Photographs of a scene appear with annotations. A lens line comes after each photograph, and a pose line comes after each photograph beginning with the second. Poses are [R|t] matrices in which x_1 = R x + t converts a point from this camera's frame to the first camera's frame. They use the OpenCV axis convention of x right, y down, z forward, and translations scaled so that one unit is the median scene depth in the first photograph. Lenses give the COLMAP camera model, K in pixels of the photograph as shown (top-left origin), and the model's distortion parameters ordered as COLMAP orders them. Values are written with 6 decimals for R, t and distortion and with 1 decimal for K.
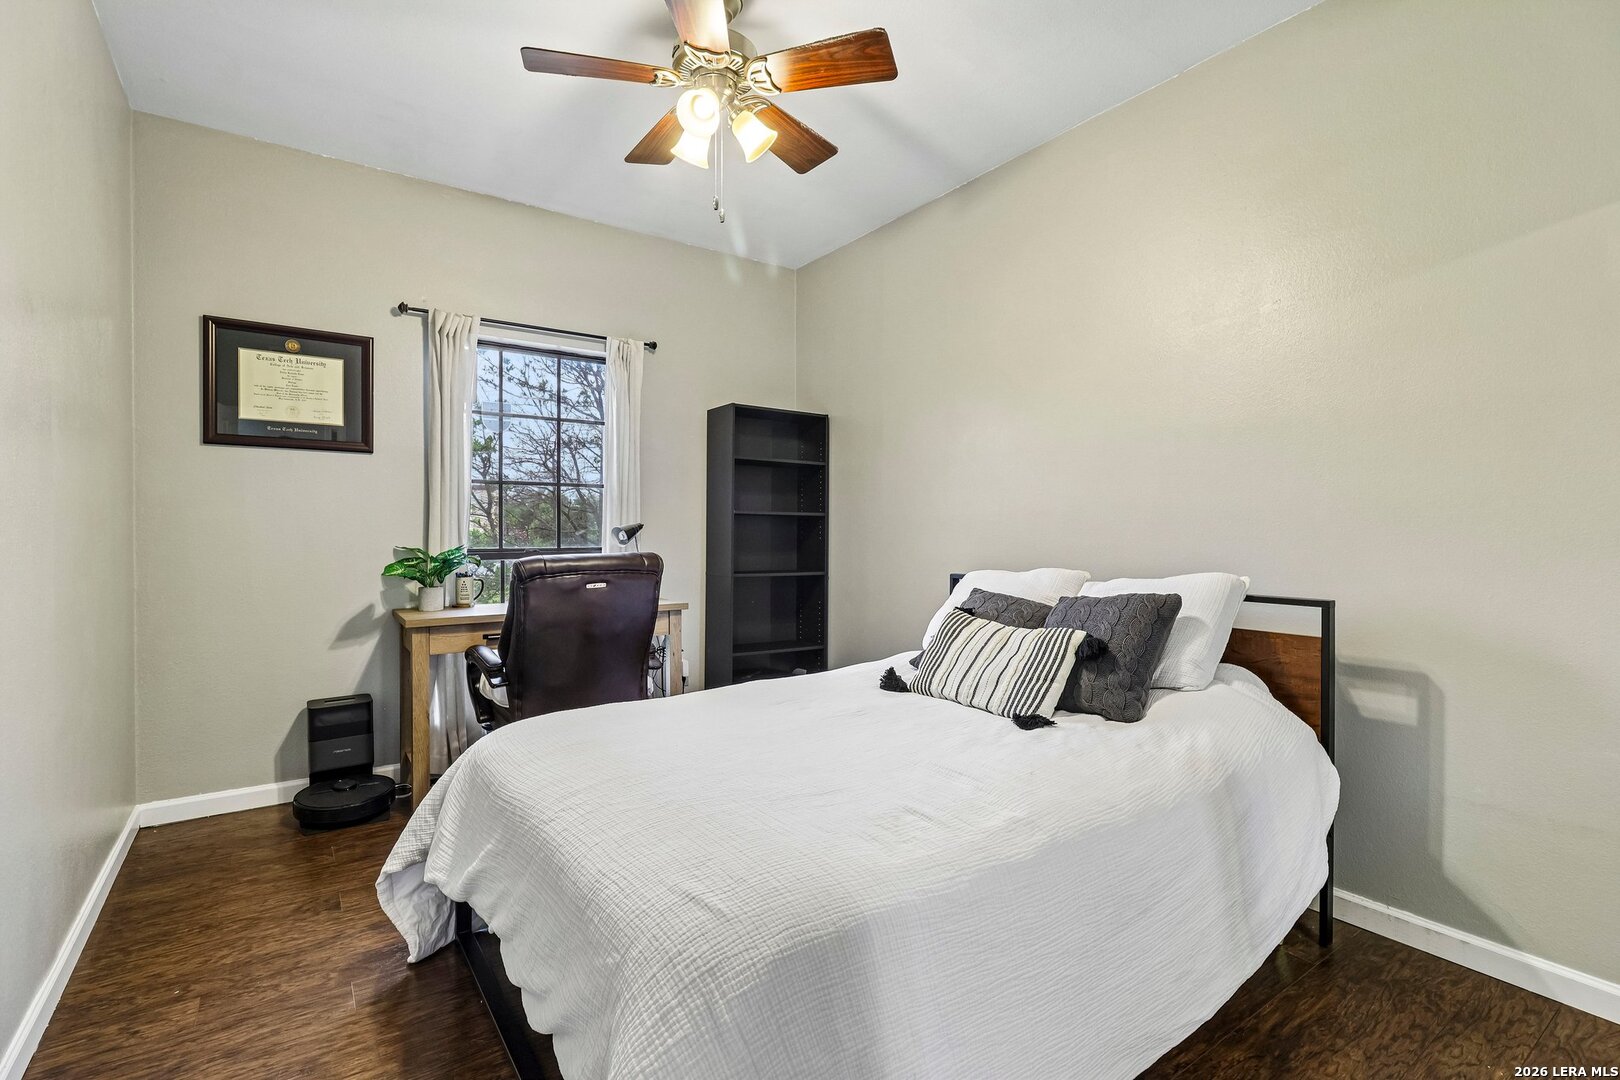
lens RADIAL K [[750.4, 0, 808.9], [0, 750.4, 534.7], [0, 0, 1]] dist [0.001111, -0.000709]
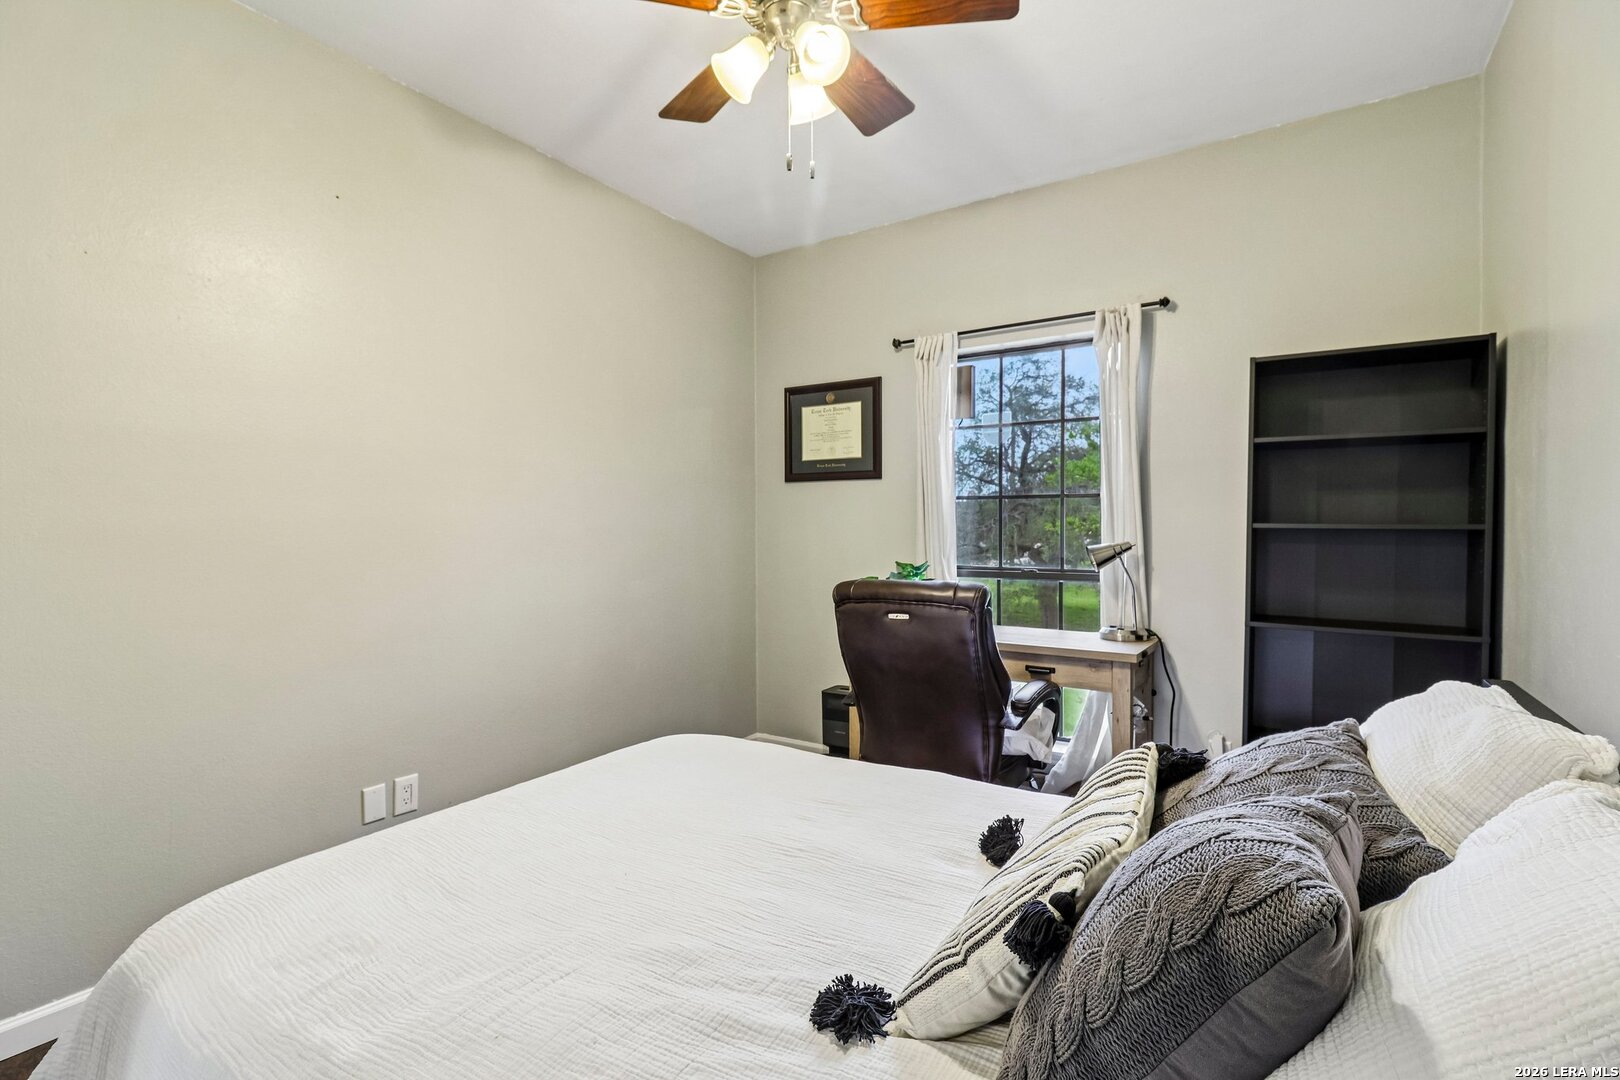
lens RADIAL K [[750.4, 0, 808.9], [0, 750.4, 534.7], [0, 0, 1]] dist [0.001111, -0.000709]
pose [[0.358777, 0.005335, -0.933408, 0.450696], [-0.008597, 0.999960, 0.002411, -0.026873], [0.933384, 0.007159, 0.358808, 0.511367]]
